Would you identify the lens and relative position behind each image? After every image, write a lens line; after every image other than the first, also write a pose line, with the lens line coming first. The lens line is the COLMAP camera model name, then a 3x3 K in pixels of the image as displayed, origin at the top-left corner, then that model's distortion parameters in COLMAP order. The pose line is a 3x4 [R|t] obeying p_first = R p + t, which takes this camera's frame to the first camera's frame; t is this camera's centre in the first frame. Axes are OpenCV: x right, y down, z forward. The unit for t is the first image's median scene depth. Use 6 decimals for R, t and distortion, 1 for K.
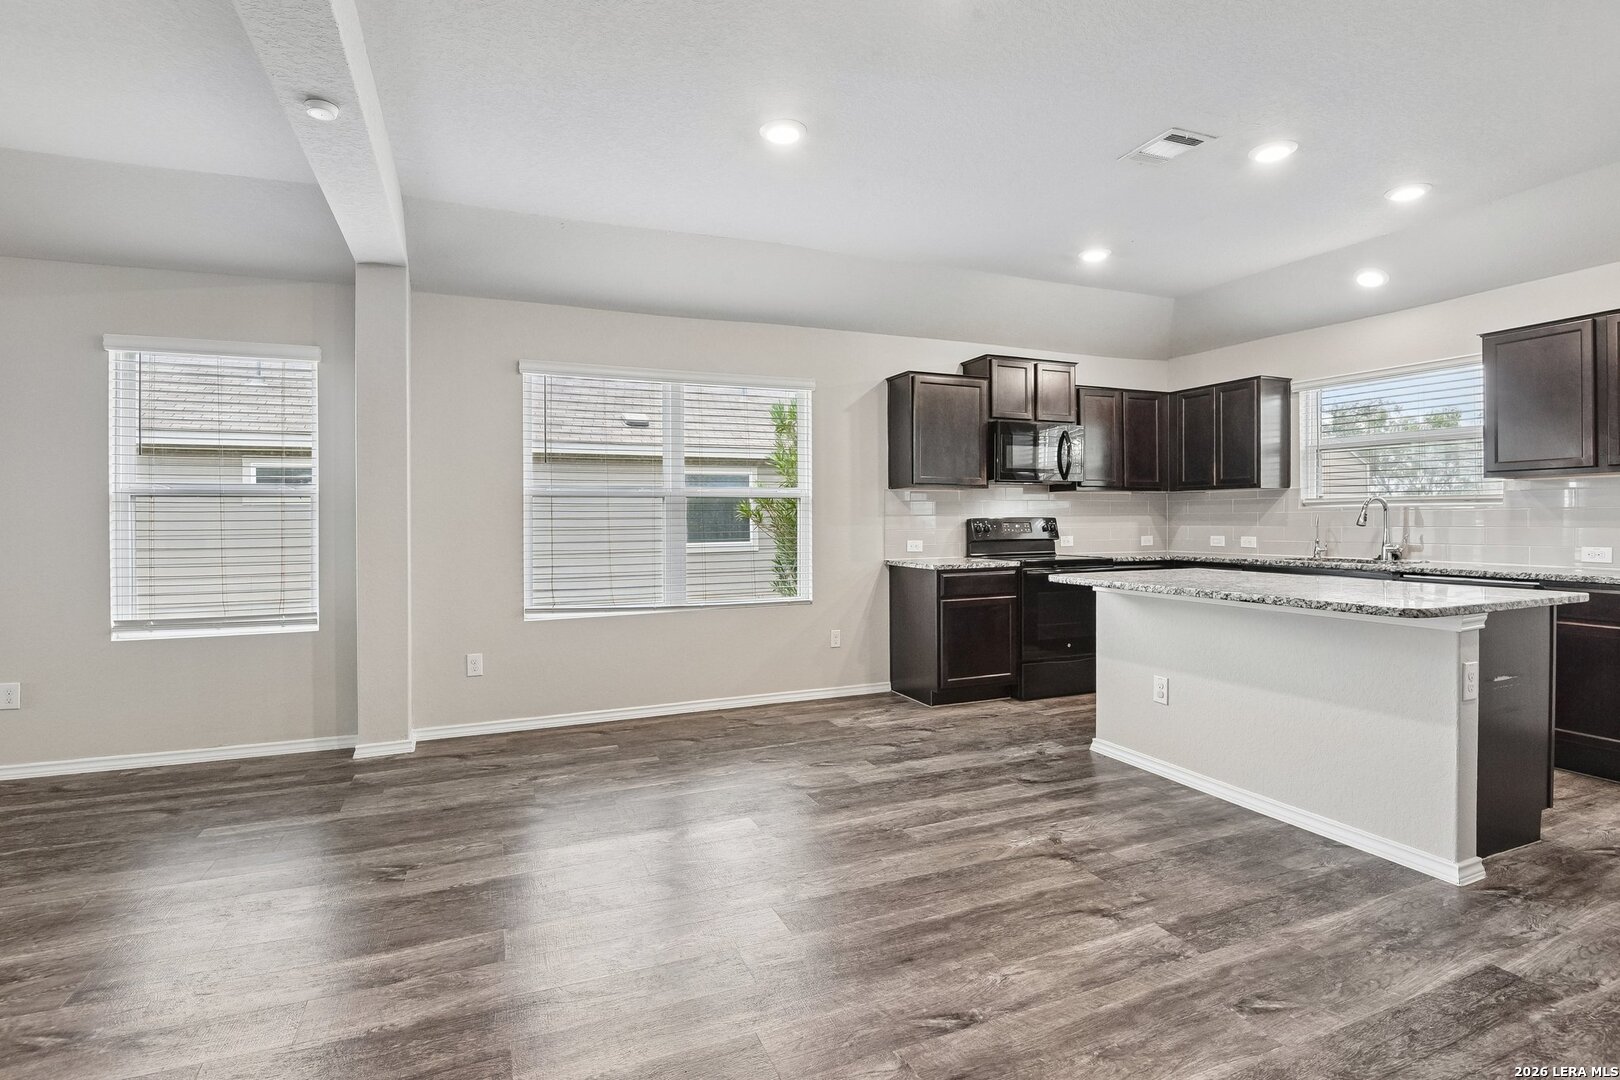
lens RADIAL K [[777.6, 0, 802.9], [0, 777.6, 524.4], [0, 0, 1]] dist [-0.018568, -0.003944]
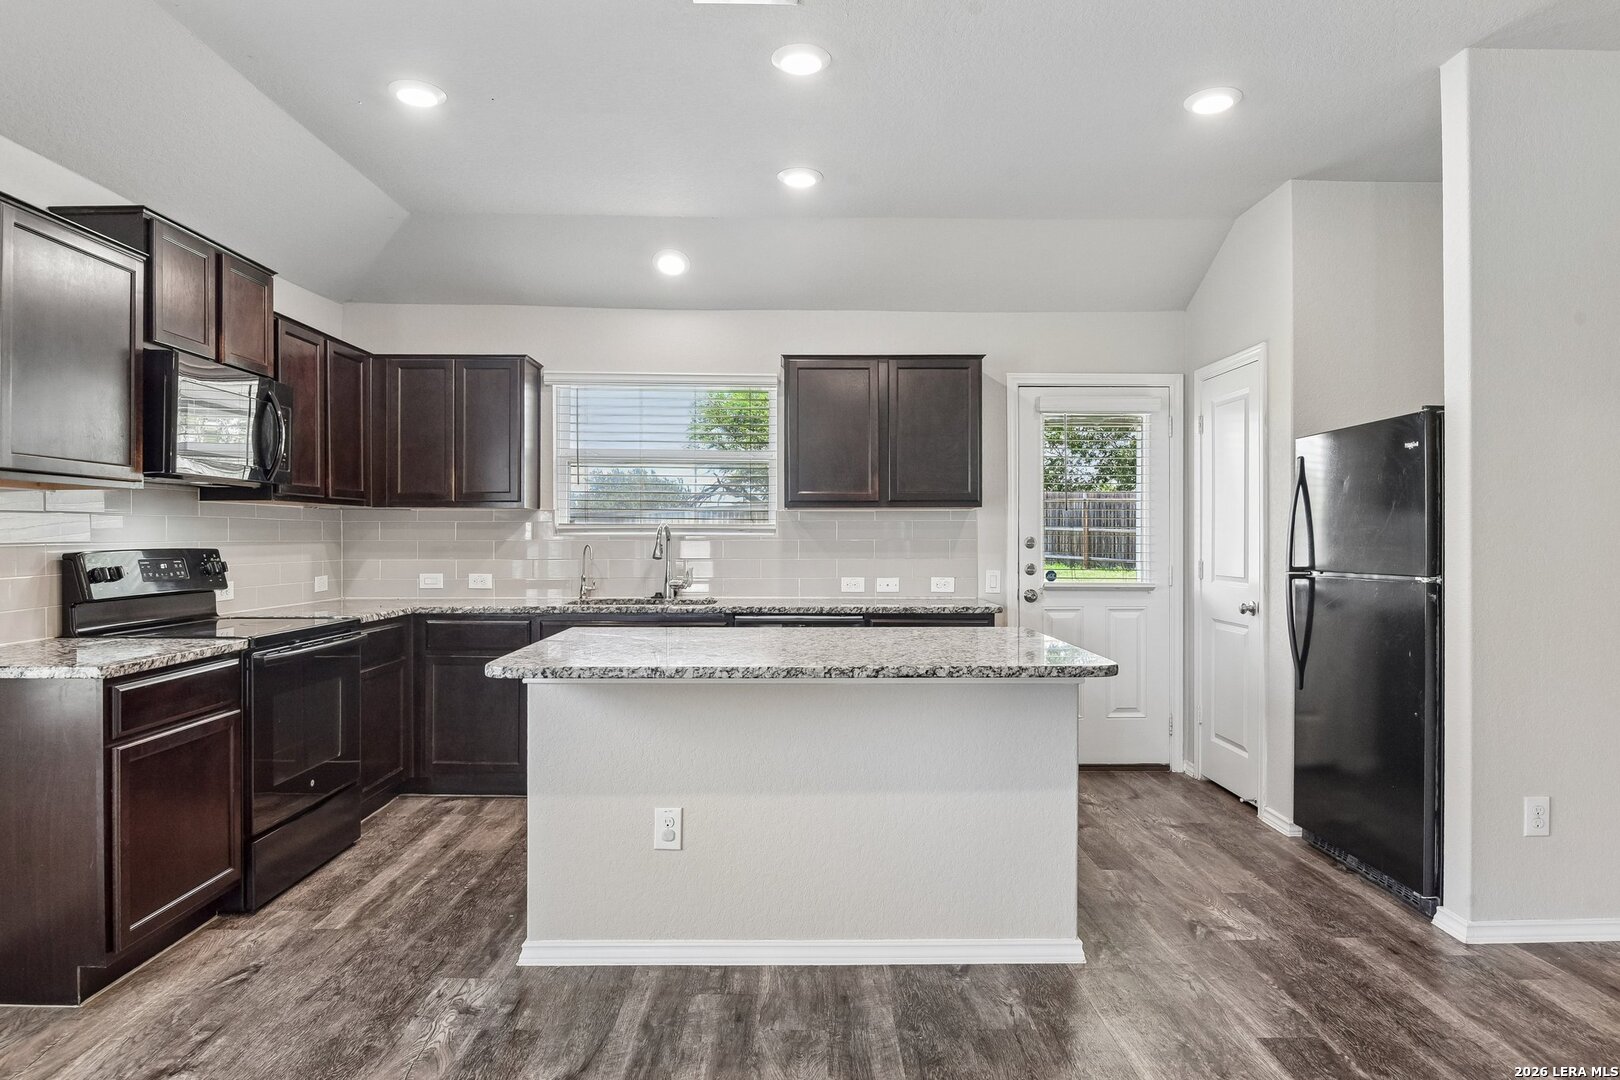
lens RADIAL K [[950.7, 0, 813.3], [0, 950.7, 540.9], [0, 0, 1]] dist [-0.014210, -0.004887]
pose [[0.370205, 0.002964, 0.928945, -0.166208], [0.002152, 0.999989, -0.004048, -0.013425], [-0.928948, 0.003497, 0.370194, 0.471915]]
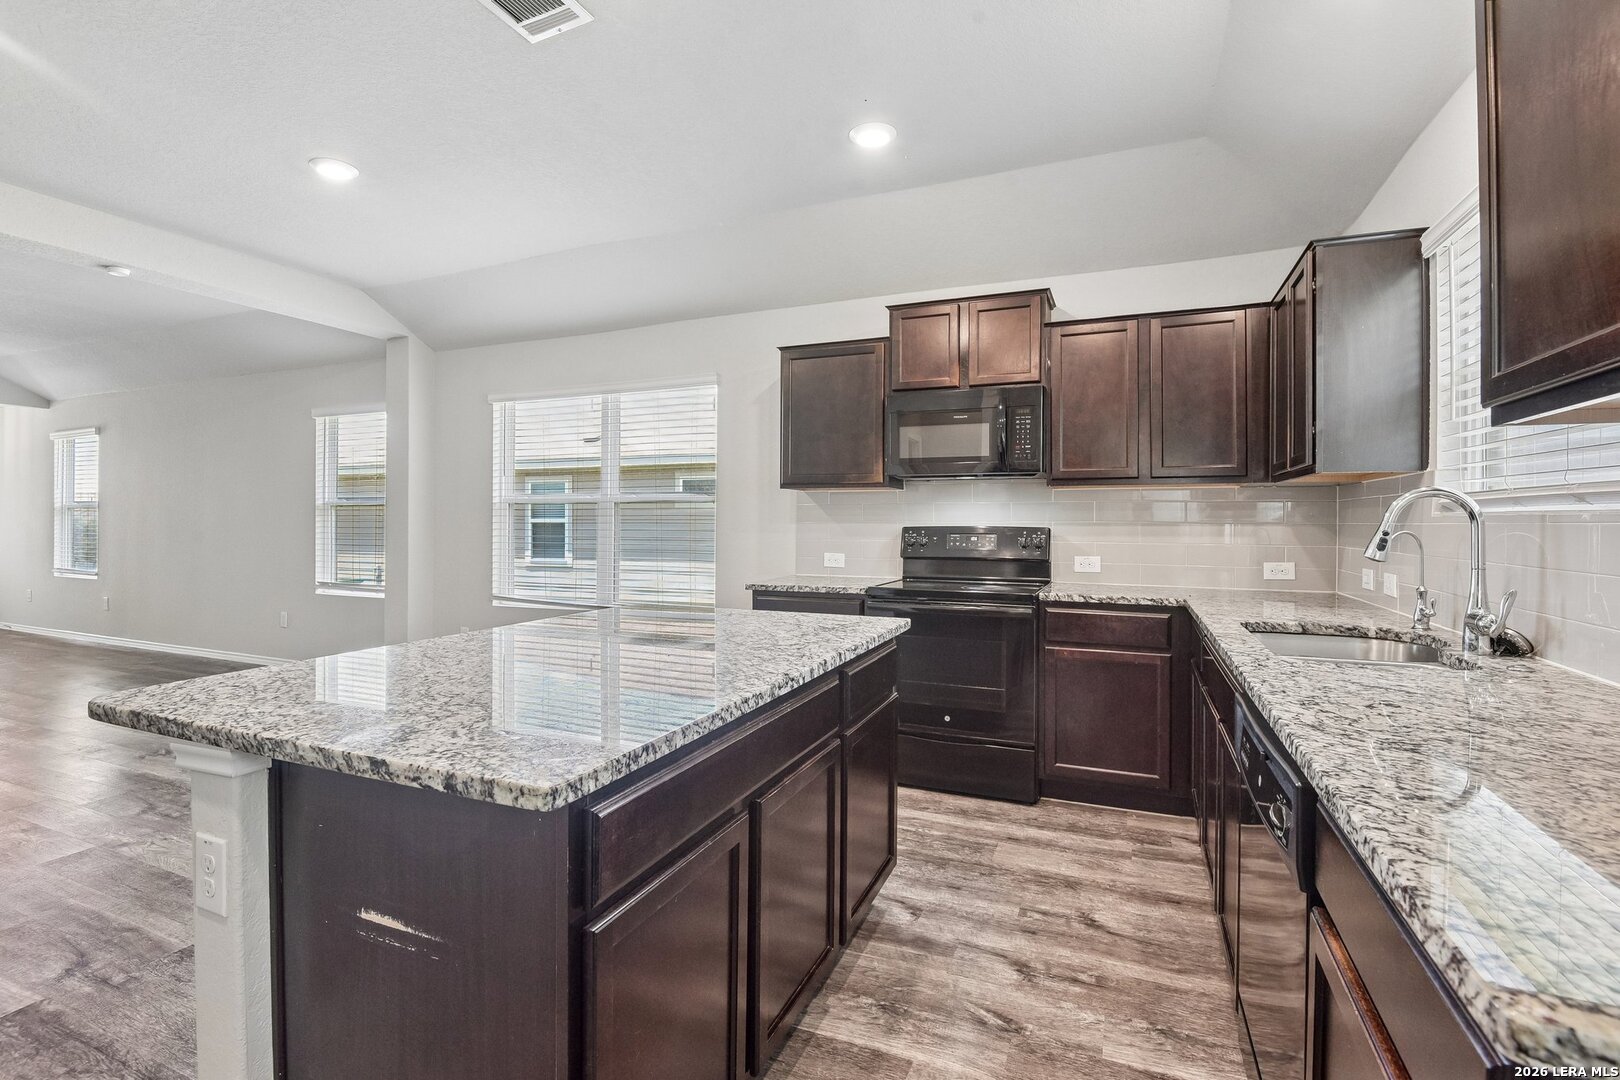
lens RADIAL K [[757.7, 0, 809.8], [0, 757.7, 519.8], [0, 0, 1]] dist [-0.017961, -0.001151]
pose [[0.695130, 0.008312, -0.718836, 0.814787], [-0.011268, 0.999936, 0.000666, -0.016995], [0.718795, 0.007637, 0.695180, 0.512859]]
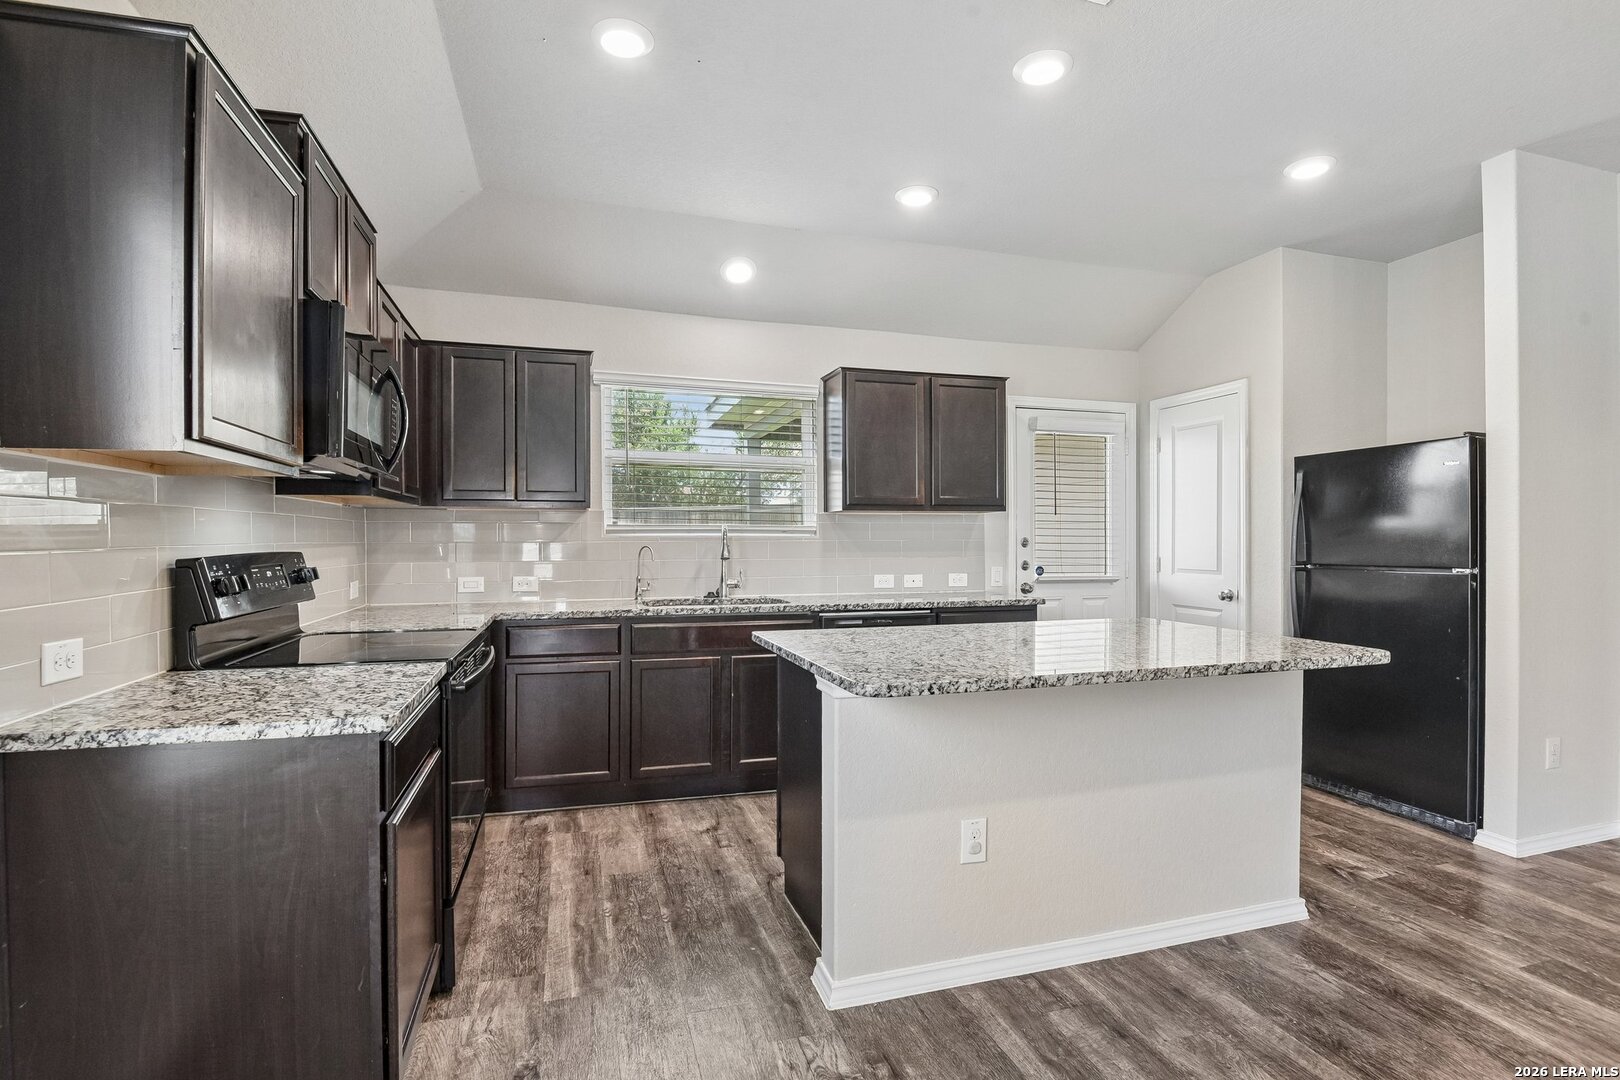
lens RADIAL K [[777.6, 0, 809.8], [0, 777.6, 545.5], [0, 0, 1]] dist [-0.018568, -0.003944]
pose [[0.099991, -0.002357, 0.994986, -0.118708], [0.005368, 0.999984, 0.001829, -0.014620], [-0.994974, 0.005159, 0.100002, 0.833824]]
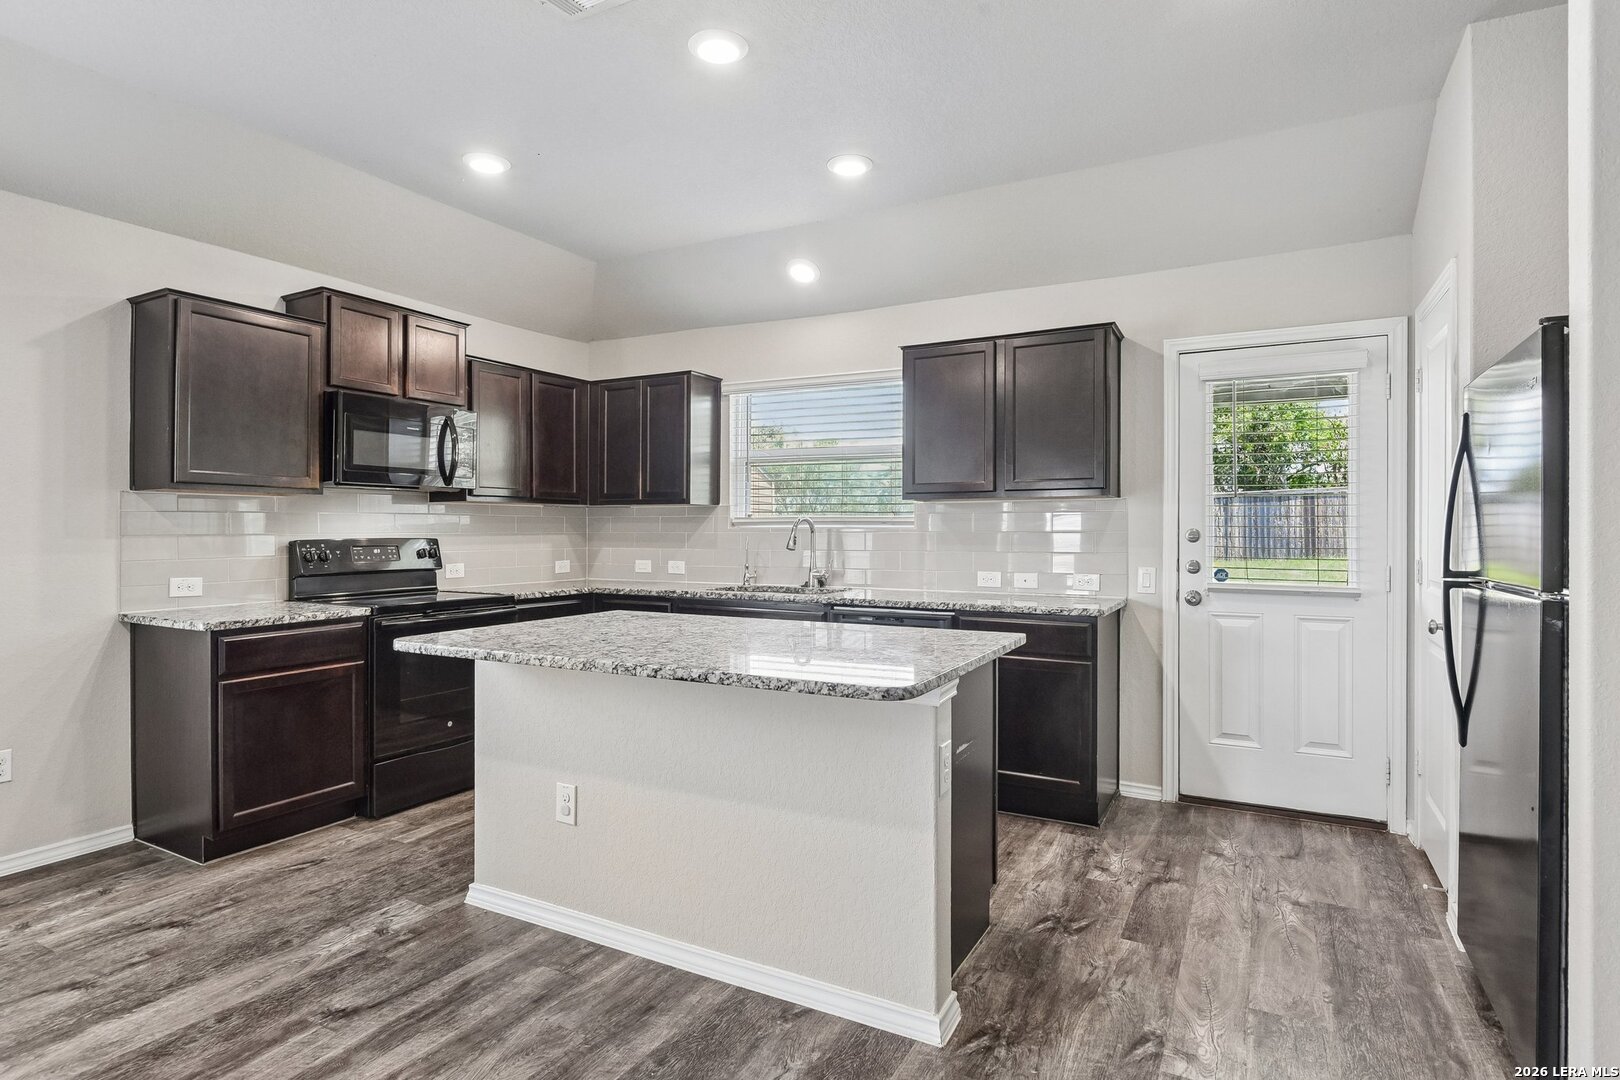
lens RADIAL K [[850.7, 0, 805.5], [0, 850.7, 529.4], [0, 0, 1]] dist [-0.010639, -0.006010]
pose [[0.777413, 0.006661, 0.628955, 0.124917], [-0.001531, 0.999961, -0.008697, -0.013674], [-0.628989, 0.005799, 0.777393, 0.232252]]
